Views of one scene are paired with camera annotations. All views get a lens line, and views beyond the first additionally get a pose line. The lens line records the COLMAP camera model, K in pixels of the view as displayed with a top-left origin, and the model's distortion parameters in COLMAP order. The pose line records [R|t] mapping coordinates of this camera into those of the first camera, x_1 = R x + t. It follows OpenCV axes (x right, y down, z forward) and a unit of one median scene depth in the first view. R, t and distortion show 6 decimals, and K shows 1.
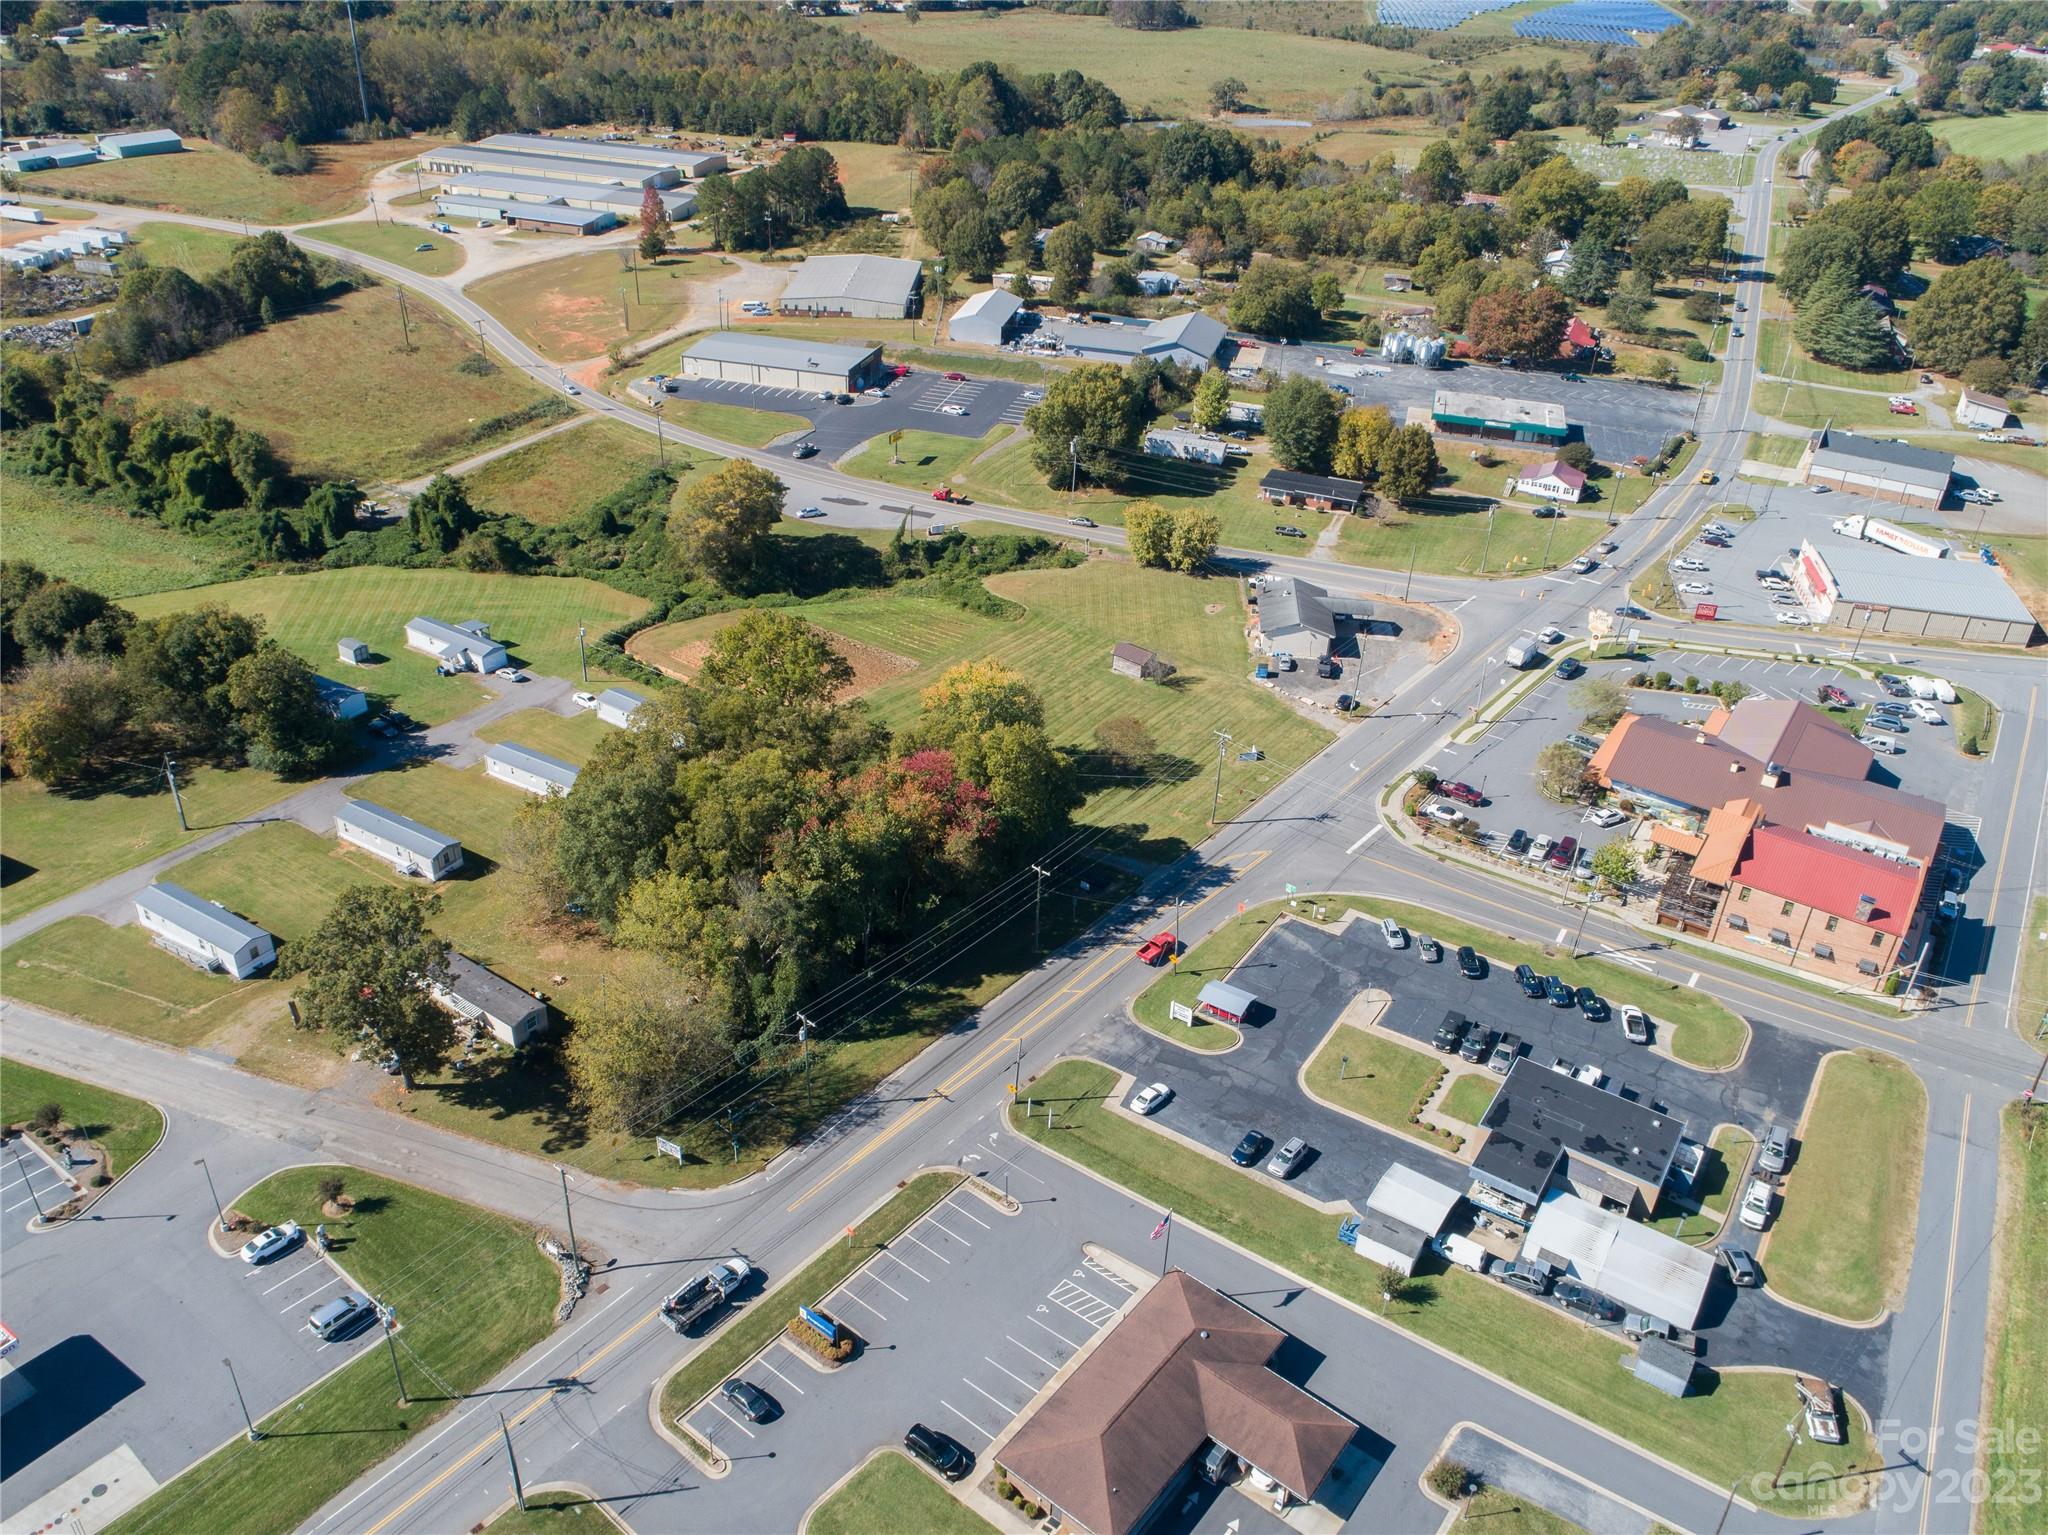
lens RADIAL K [[1544.7, 0, 1024.0], [0, 1544.7, 767.5], [0, 0, 1]] dist [-0.009589, -0.006654]
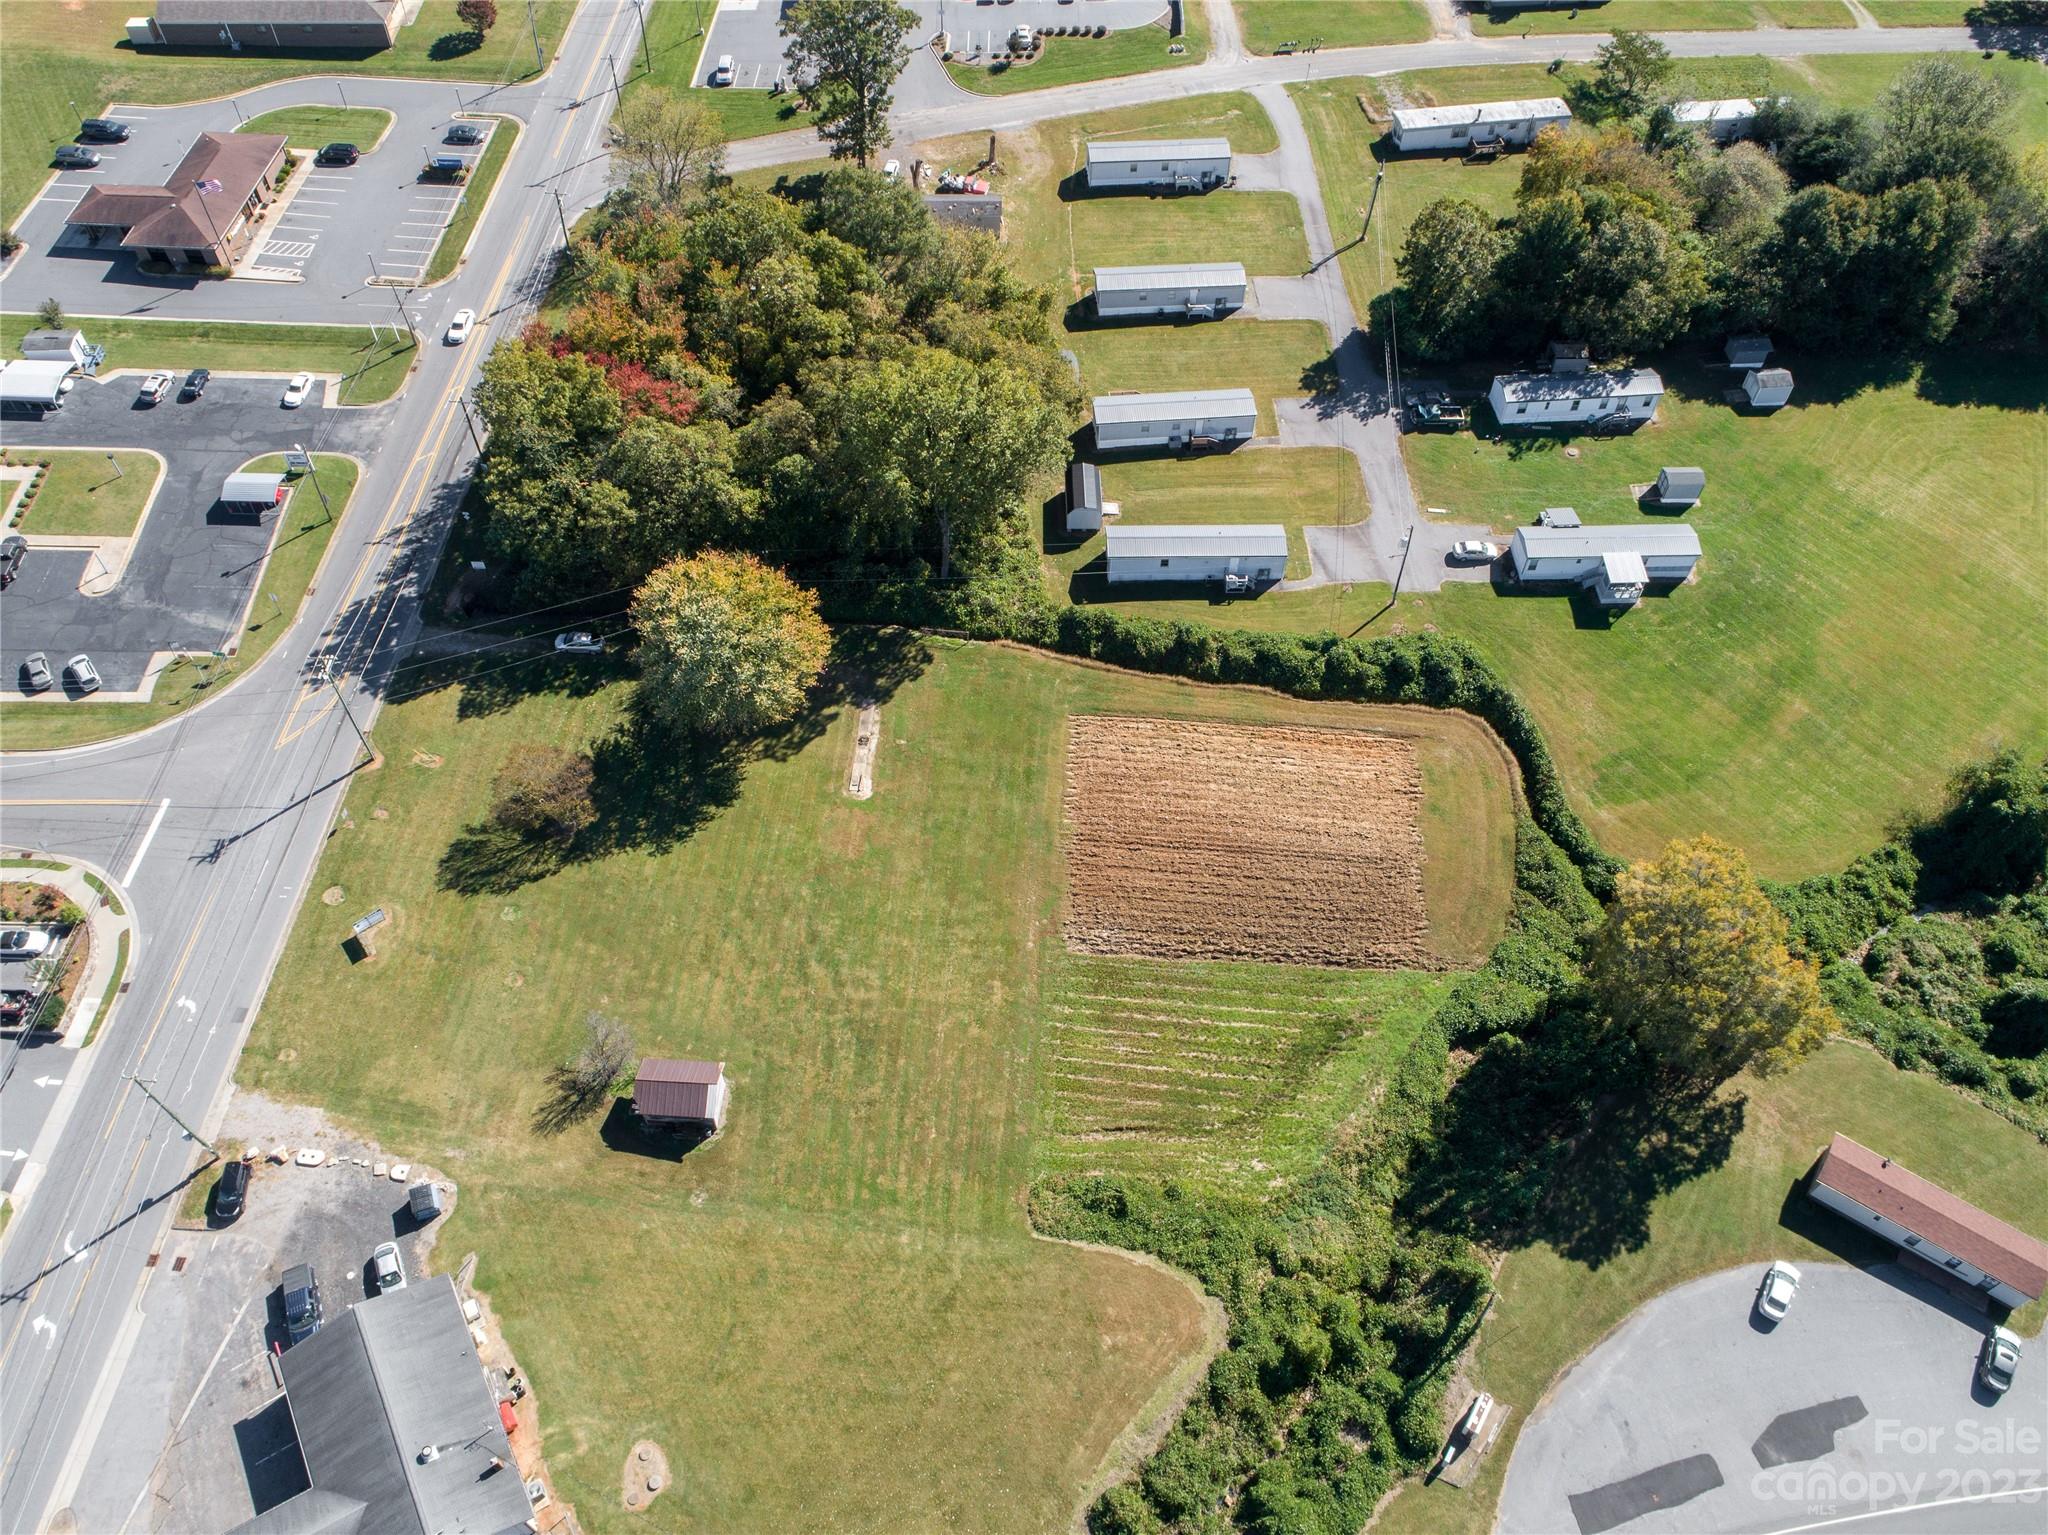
lens RADIAL K [[1543.9, 0, 1024.0], [0, 1543.9, 767.5], [0, 0, 1]] dist [-0.025042, 0.013825]
pose [[-0.816122, 0.428602, -0.387614, 0.118442], [-0.332088, 0.201088, 0.921565, -0.534942], [0.472929, 0.880831, -0.021779, 0.895108]]
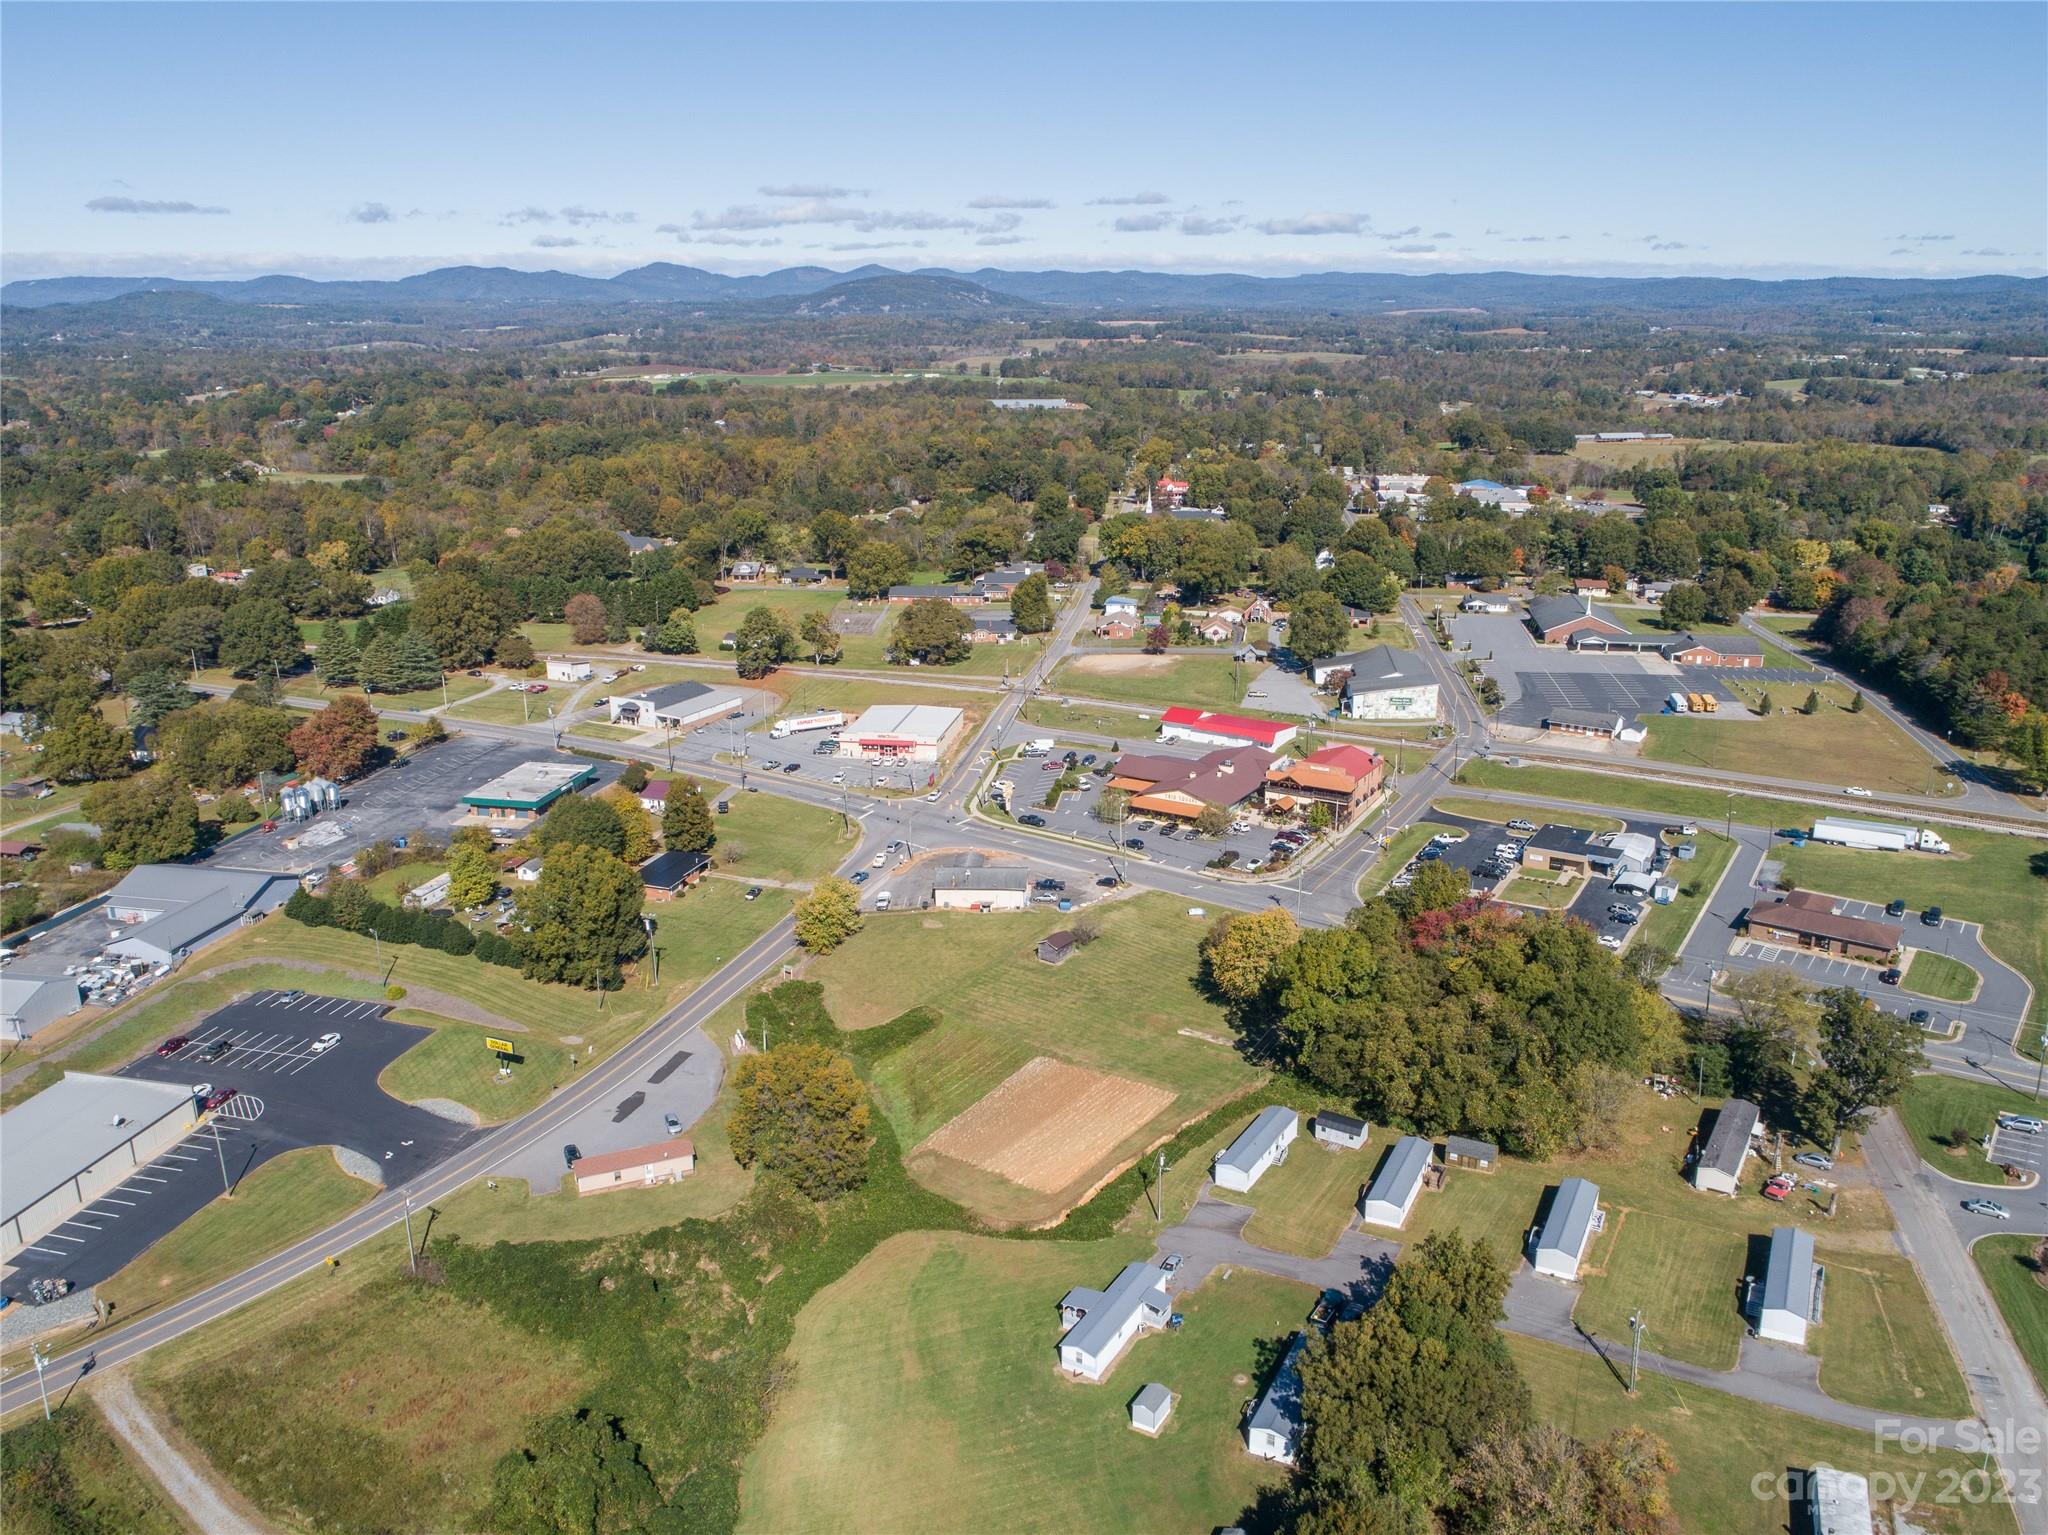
lens RADIAL K [[1566.6, 0, 1024.0], [0, 1566.6, 767.5], [0, 0, 1]] dist [-0.025024, 0.014146]
pose [[-0.040377, -0.326602, 0.944299, -0.910551], [0.519405, 0.800485, 0.299070, -0.496882], [-0.853574, 0.502549, 0.137317, 0.731320]]
